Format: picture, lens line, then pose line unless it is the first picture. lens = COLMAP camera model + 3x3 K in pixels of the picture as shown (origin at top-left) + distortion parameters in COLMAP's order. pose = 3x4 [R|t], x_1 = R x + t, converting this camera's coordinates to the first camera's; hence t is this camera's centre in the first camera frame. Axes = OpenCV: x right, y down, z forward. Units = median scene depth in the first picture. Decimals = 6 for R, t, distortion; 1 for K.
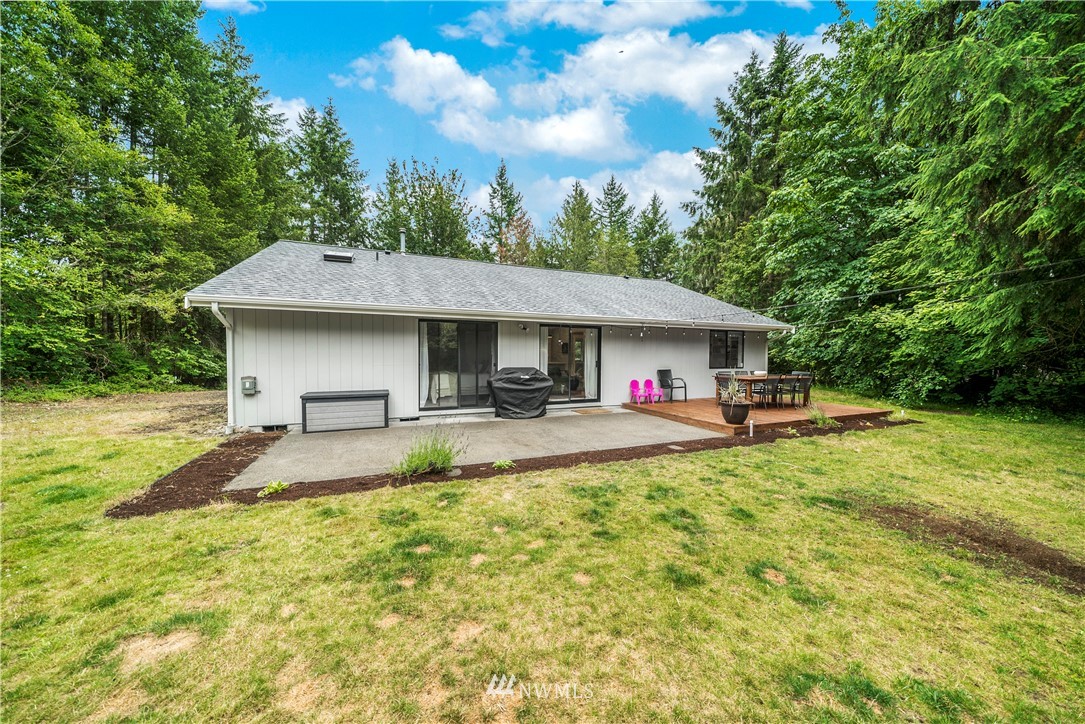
lens RADIAL K [[383.0, 0, 542.5], [0, 383.0, 362.0], [0, 0, 1]] dist [-0.000143, -0.000049]
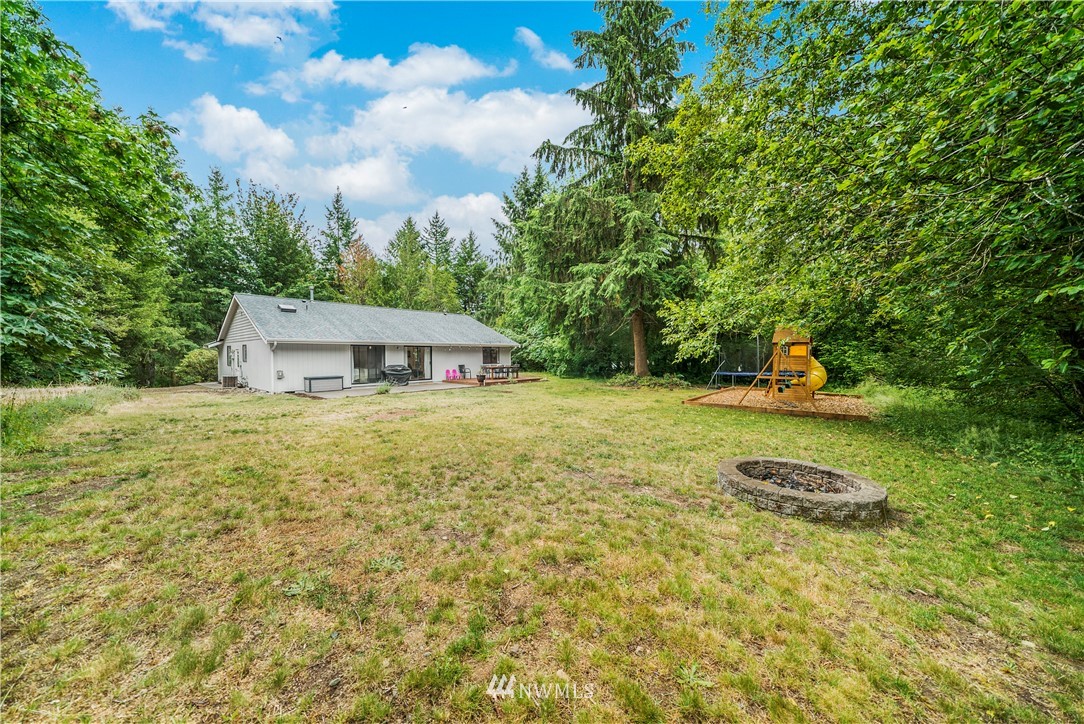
lens RADIAL K [[382.7, 0, 542.0], [0, 382.7, 362.0], [0, 0, 1]] dist [-0.000143, -0.000049]
pose [[0.905670, -0.020186, 0.423503, -0.079859], [0.020232, 0.999786, 0.004389, 0.001597], [-0.423501, 0.004593, 0.905884, -0.486880]]
